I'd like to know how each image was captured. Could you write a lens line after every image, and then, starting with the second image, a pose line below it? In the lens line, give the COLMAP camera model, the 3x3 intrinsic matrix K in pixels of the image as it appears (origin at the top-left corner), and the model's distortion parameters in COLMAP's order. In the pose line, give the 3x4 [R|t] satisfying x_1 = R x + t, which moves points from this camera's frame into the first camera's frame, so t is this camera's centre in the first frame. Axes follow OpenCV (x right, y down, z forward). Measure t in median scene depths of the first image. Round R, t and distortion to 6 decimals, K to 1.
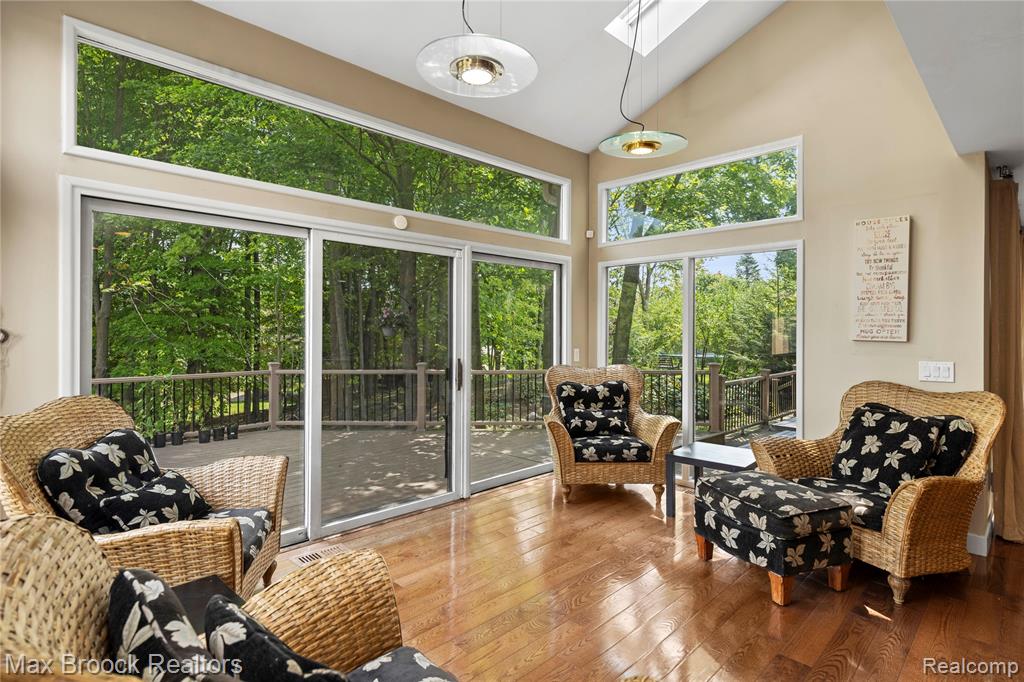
lens RADIAL K [[527.7, 0, 510.9], [0, 527.7, 331.7], [0, 0, 1]] dist [0.005838, 0.000565]
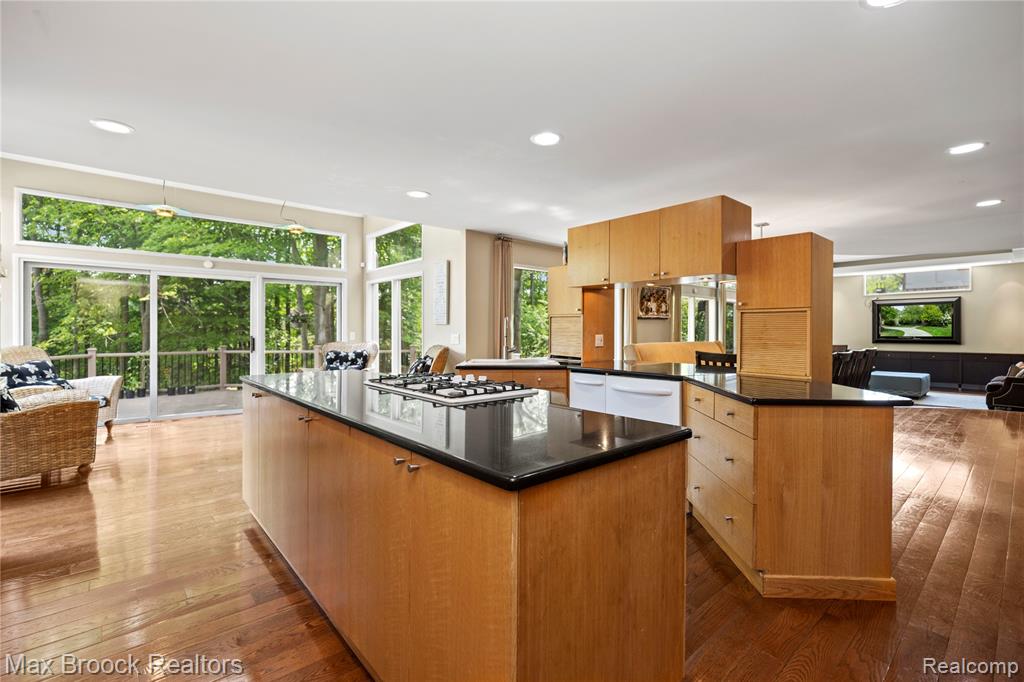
lens RADIAL K [[463.6, 0, 515.8], [0, 463.6, 333.9], [0, 0, 1]] dist [0.000734, 0.000203]
pose [[0.998715, -0.004761, -0.050447, 0.903485], [0.004968, 0.999980, 0.003969, 0.041878], [0.050427, -0.004214, 0.998719, -0.583624]]
